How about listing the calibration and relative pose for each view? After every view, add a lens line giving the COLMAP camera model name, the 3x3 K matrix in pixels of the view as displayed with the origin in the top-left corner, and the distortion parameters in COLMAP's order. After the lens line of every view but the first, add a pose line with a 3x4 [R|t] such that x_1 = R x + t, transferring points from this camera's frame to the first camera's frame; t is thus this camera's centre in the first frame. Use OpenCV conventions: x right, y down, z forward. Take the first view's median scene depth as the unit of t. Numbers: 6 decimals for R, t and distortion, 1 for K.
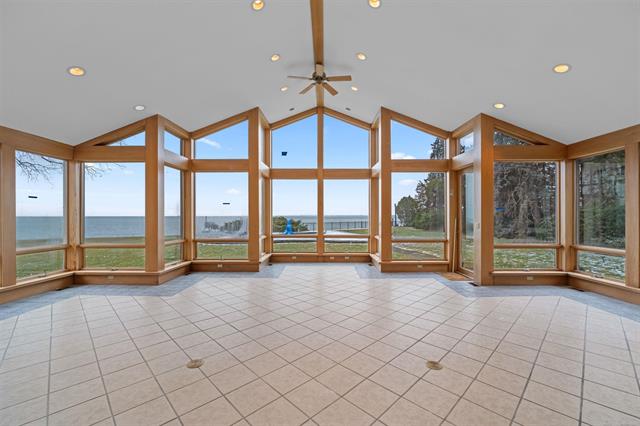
lens RADIAL K [[275.5, 0, 320.0], [0, 275.5, 213.0], [0, 0, 1]] dist [0.008261, -0.000268]
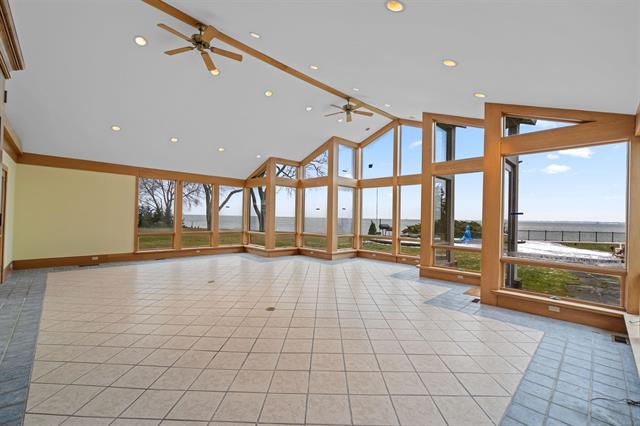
lens RADIAL K [[275.5, 0, 320.0], [0, 275.5, 213.0], [0, 0, 1]] dist [0.008261, -0.000268]
pose [[0.698998, 0.004264, -0.715111, 0.558564], [-0.013567, 0.999881, -0.007299, -0.003124], [0.714995, 0.014804, 0.698973, 0.025028]]
